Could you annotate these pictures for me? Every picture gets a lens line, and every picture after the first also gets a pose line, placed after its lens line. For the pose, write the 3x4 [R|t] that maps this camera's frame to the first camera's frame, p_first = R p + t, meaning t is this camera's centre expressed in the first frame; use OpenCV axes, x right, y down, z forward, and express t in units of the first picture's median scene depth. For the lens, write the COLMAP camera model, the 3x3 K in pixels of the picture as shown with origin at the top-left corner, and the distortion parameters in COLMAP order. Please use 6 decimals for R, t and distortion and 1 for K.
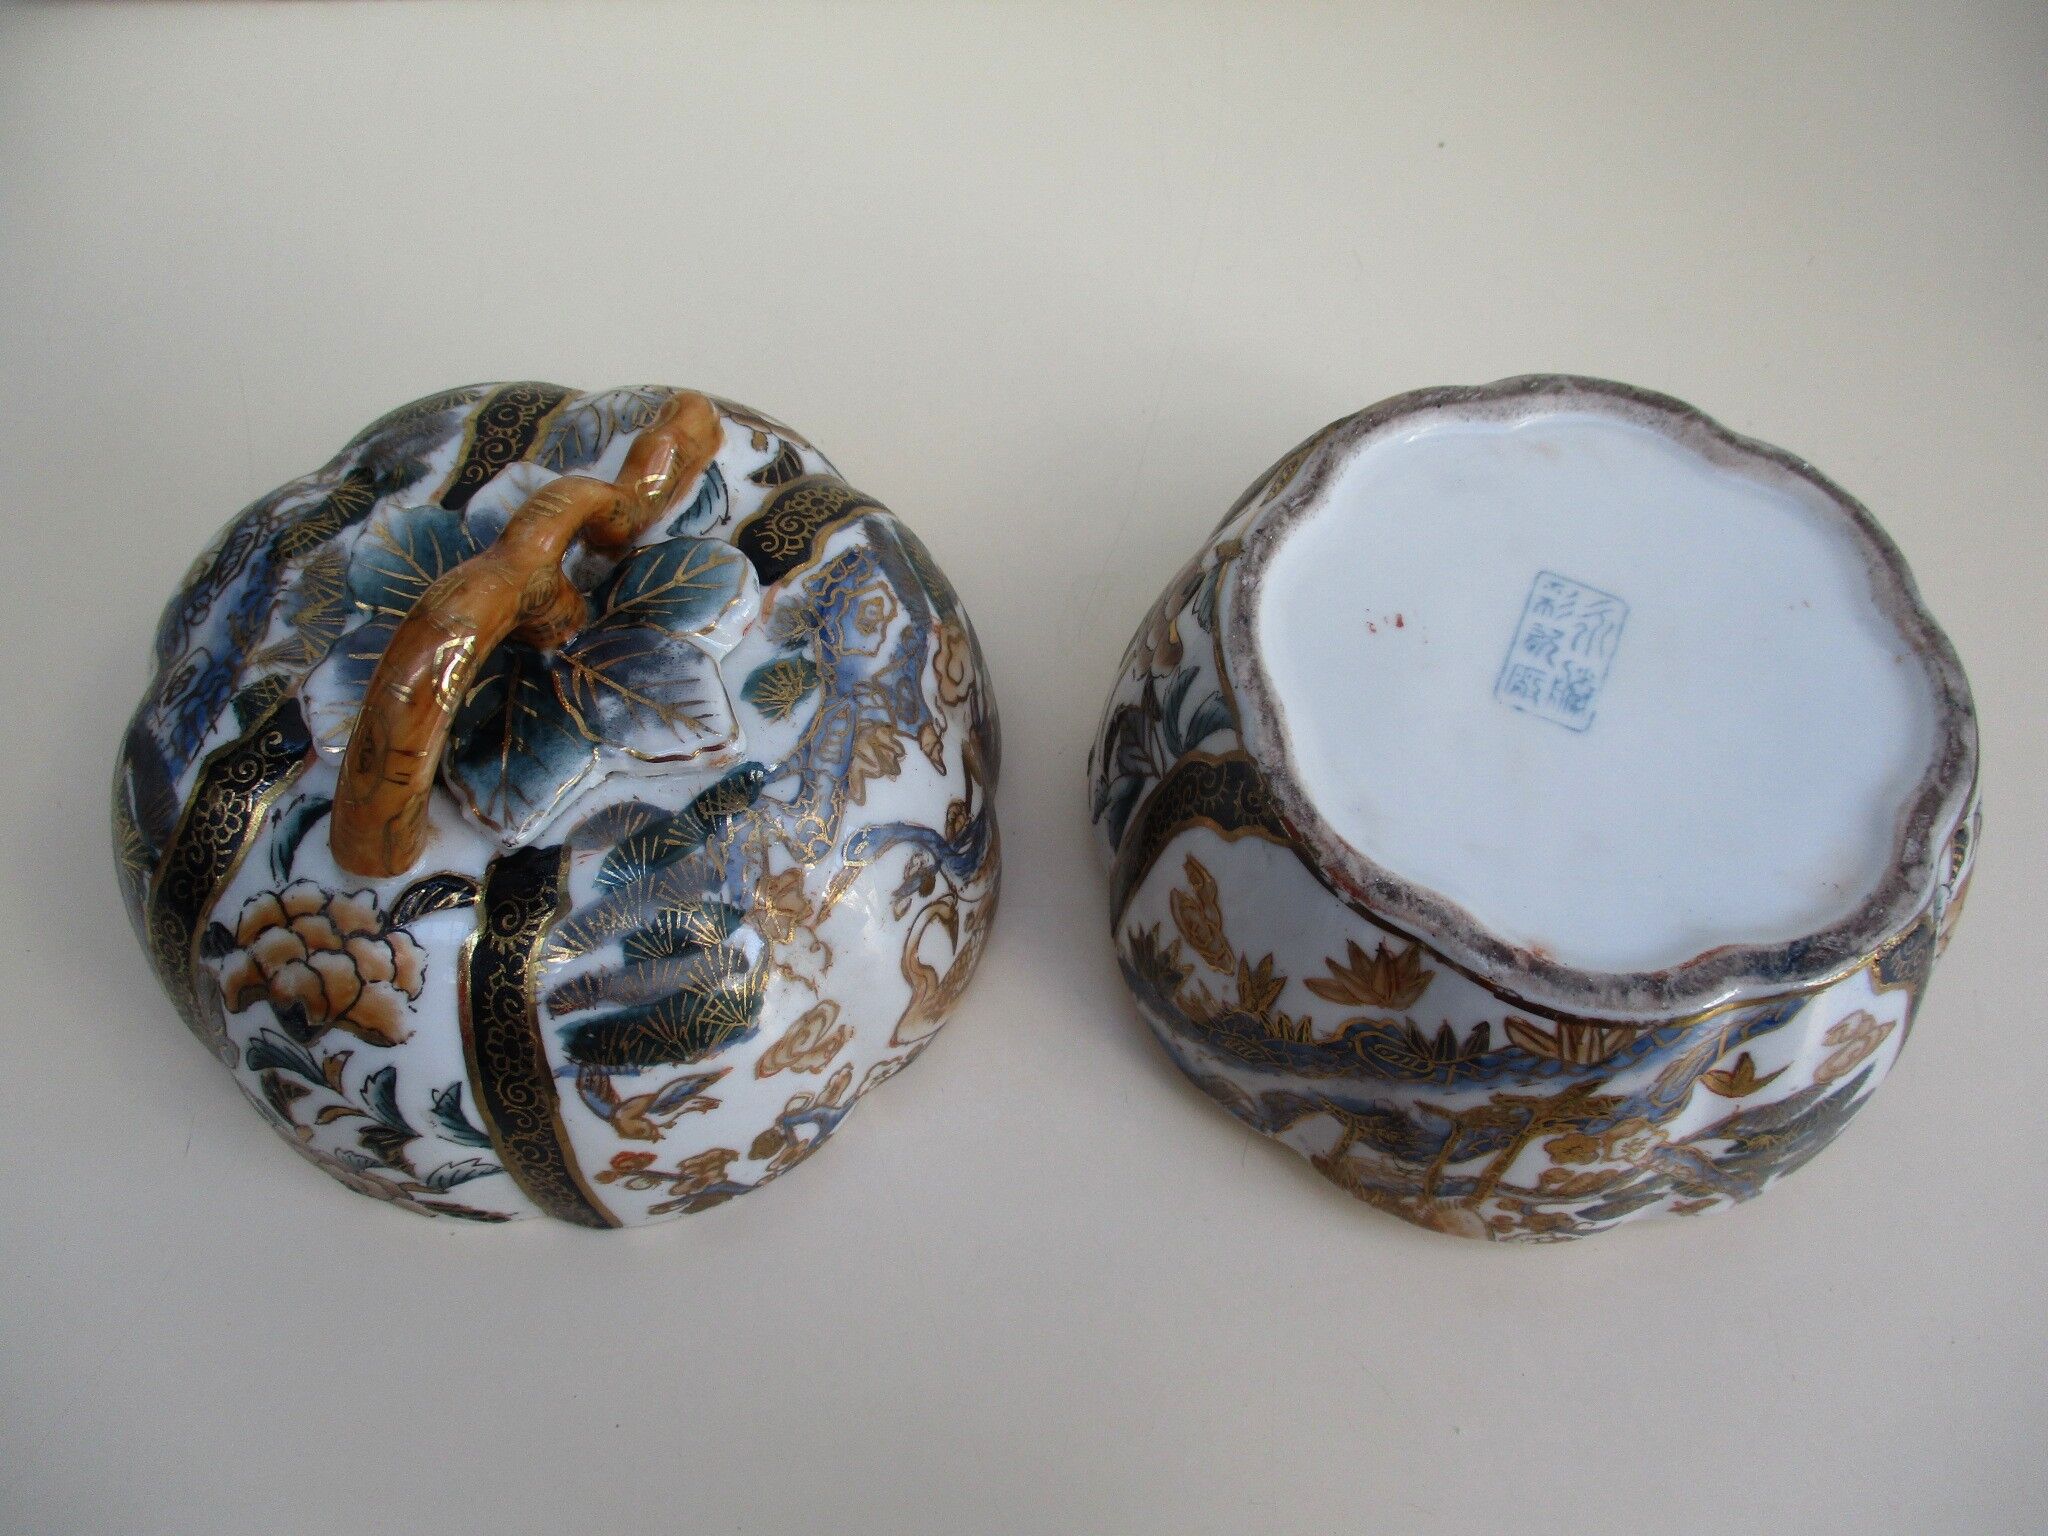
lens RADIAL K [[1687.1, 0, 1024.3], [0, 1687.1, 788.0], [0, 0, 1]] dist [-0.026106, -0.003536]
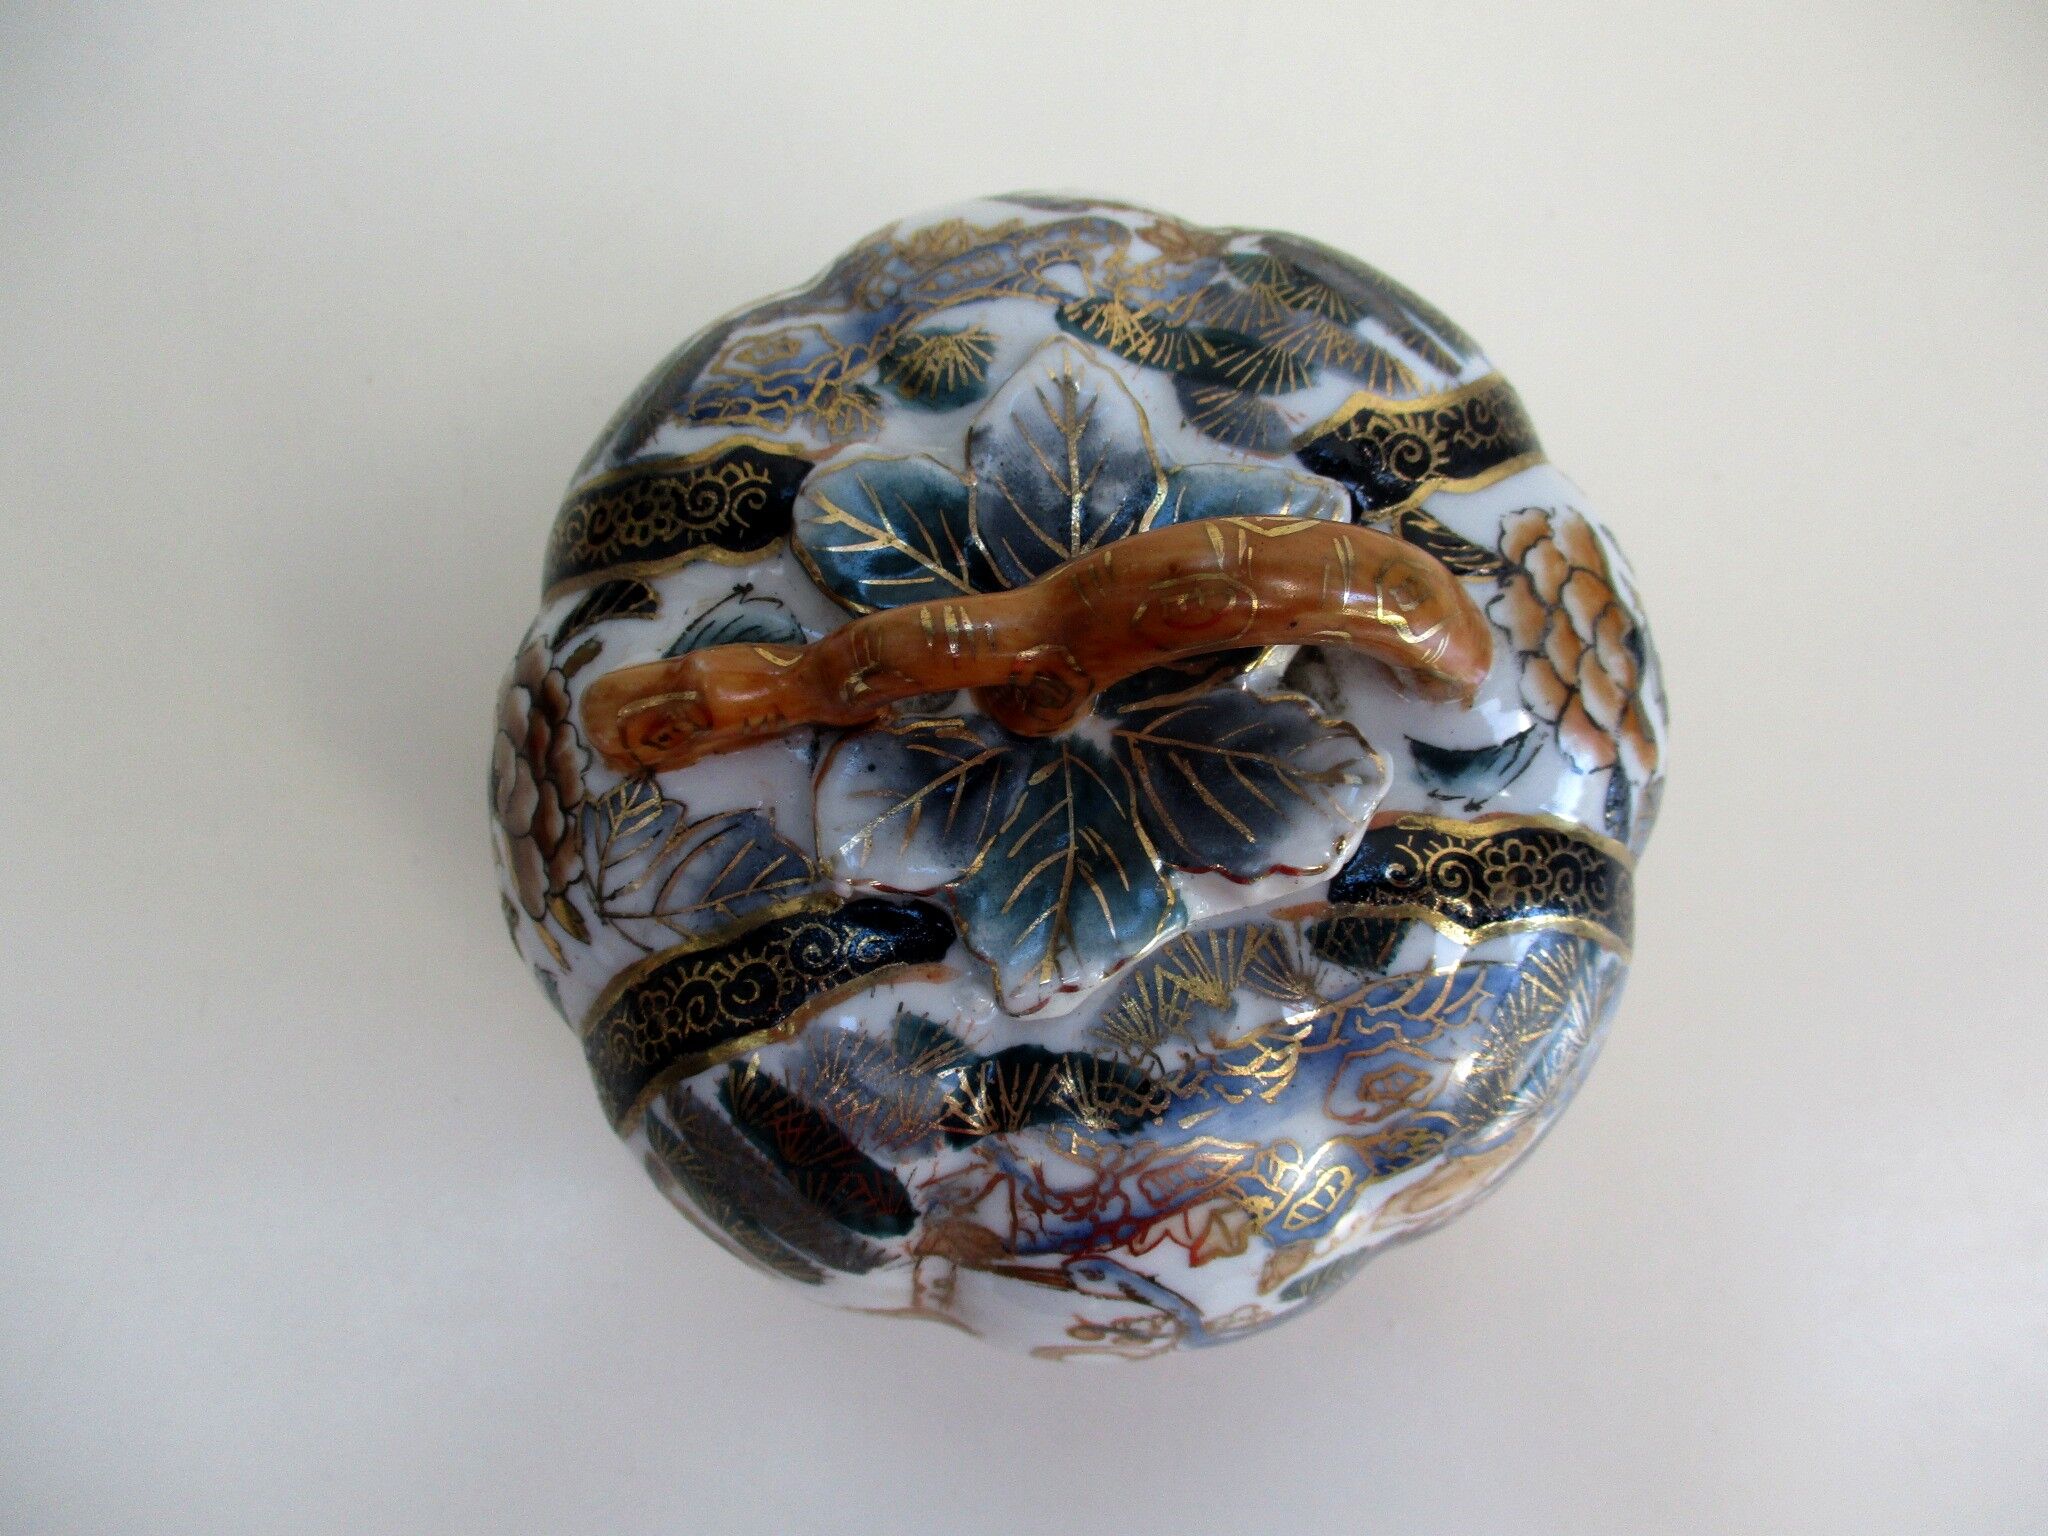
lens RADIAL K [[1687.1, 0, 1031.8], [0, 1687.1, 762.4], [0, 0, 1]] dist [-0.026106, -0.003536]
pose [[-0.516340, -0.845177, 0.138093, -0.423274], [0.754206, -0.372398, 0.540825, -0.503565], [-0.405668, 0.383400, 0.829722, 0.457053]]
